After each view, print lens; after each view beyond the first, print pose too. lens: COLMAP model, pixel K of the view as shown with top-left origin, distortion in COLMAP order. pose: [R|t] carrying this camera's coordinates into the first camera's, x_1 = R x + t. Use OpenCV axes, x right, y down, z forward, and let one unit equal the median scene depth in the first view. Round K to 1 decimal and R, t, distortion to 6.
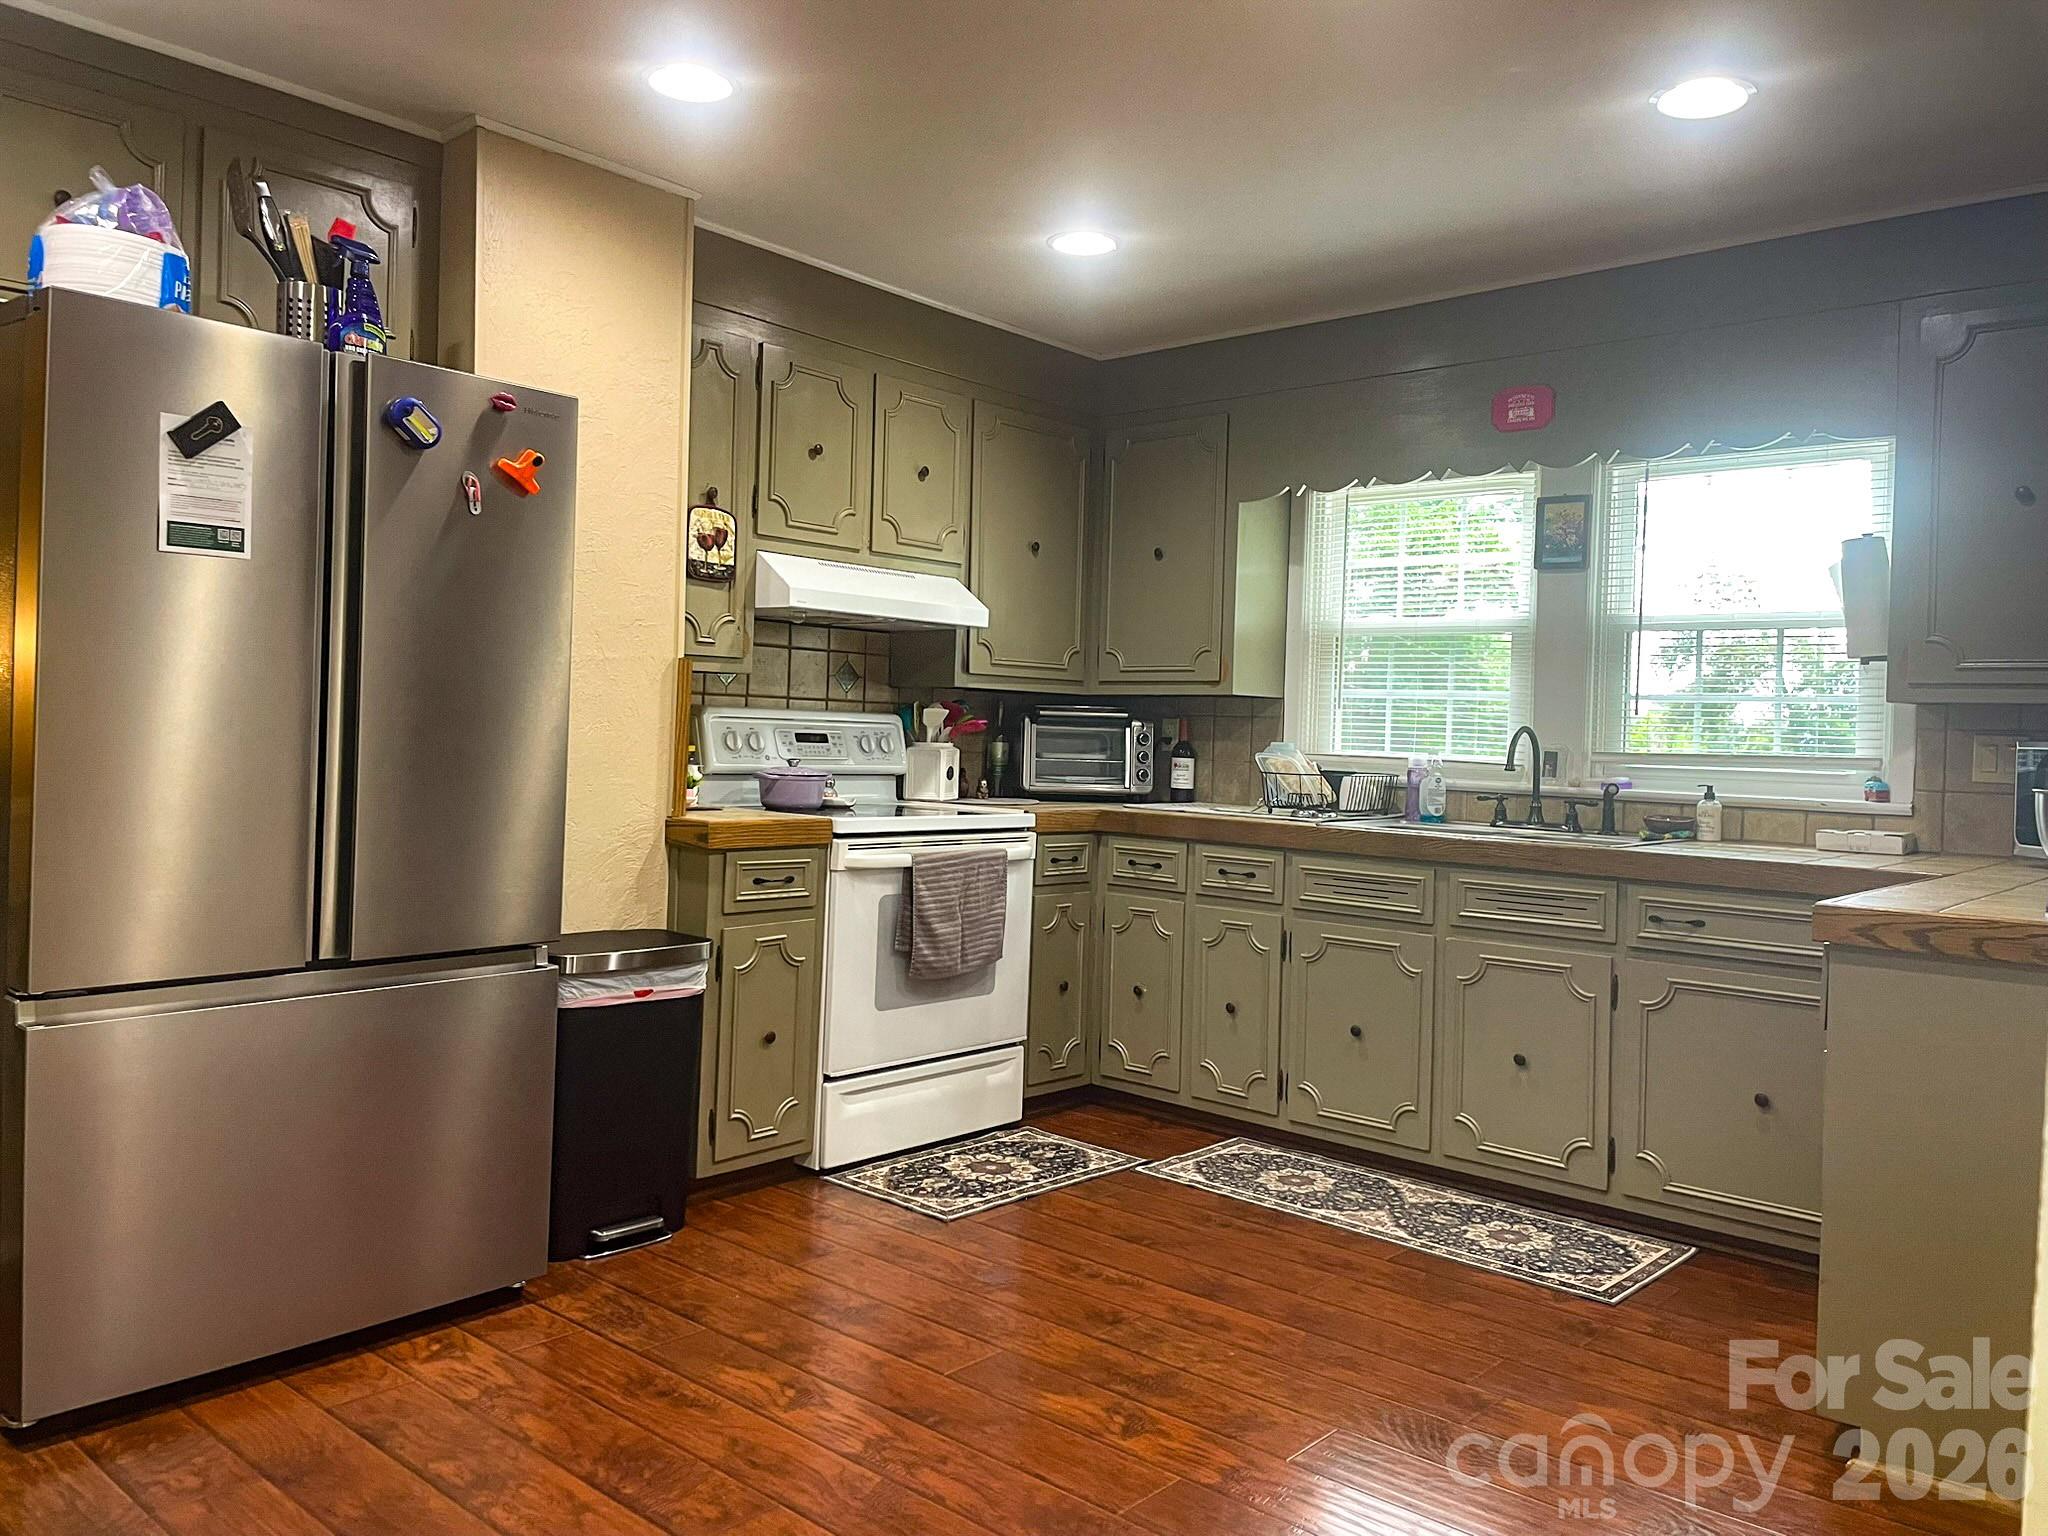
lens RADIAL K [[1544.6, 0, 1020.0], [0, 1544.6, 755.5], [0, 0, 1]] dist [0.075091, -0.091833]
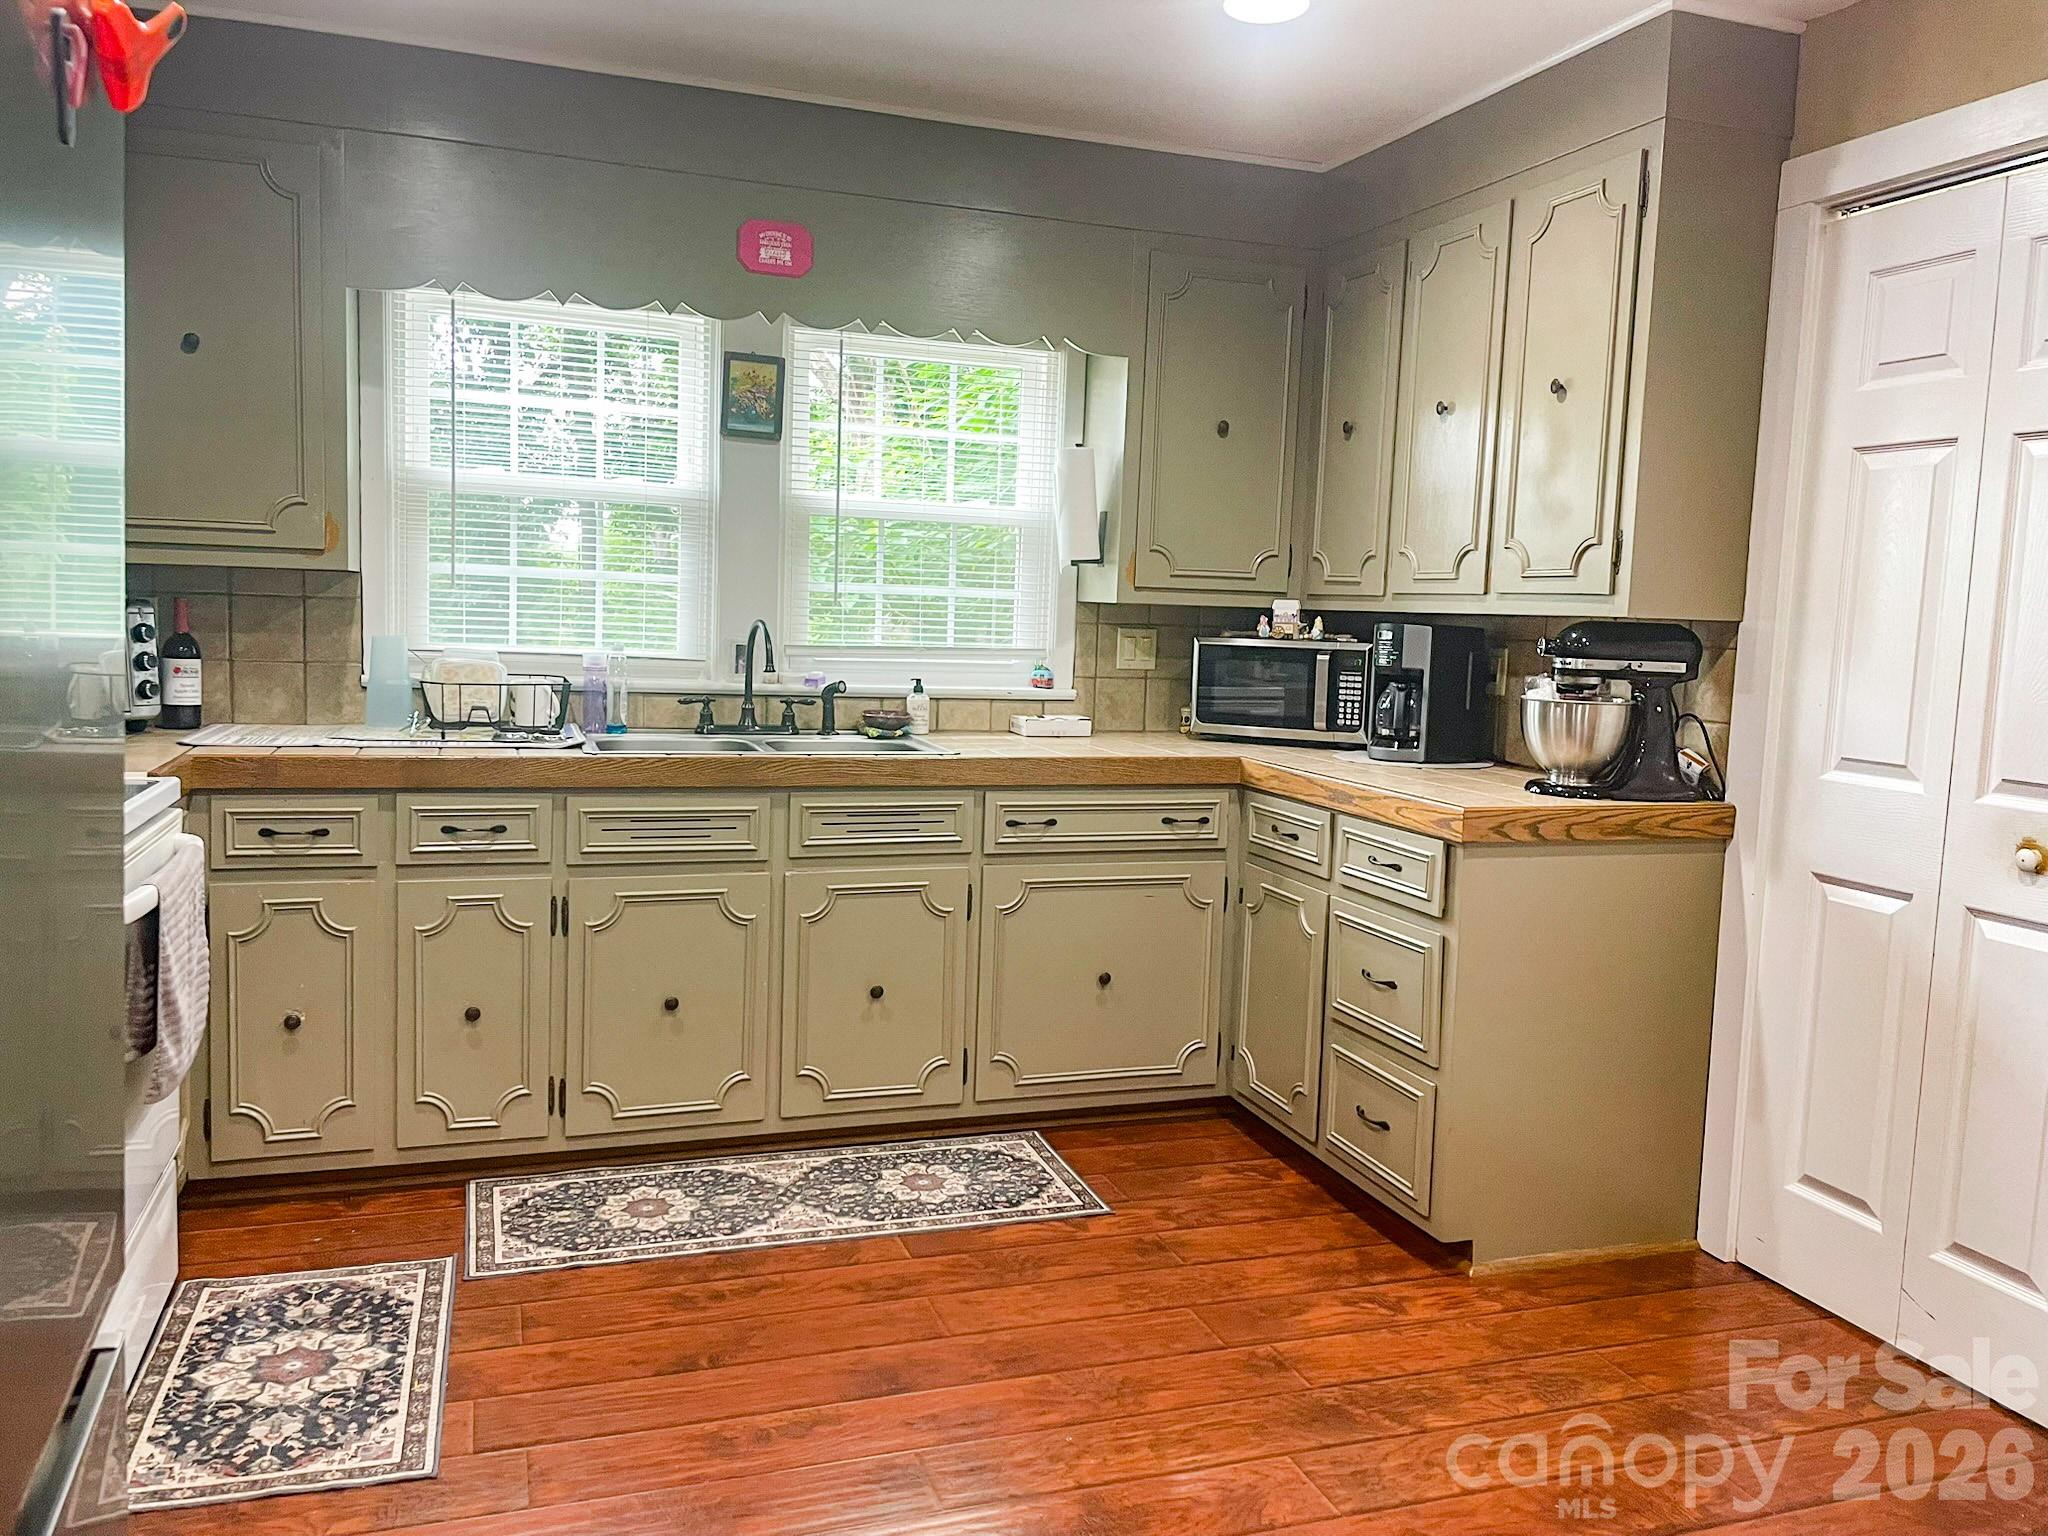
lens RADIAL K [[1544.6, 0, 1031.4], [0, 1544.6, 752.5], [0, 0, 1]] dist [0.075091, -0.091833]
pose [[0.484676, -0.094397, 0.869585, -0.404568], [-0.004715, 0.993863, 0.110516, -0.045341], [-0.874681, -0.057665, 0.481256, 0.477633]]
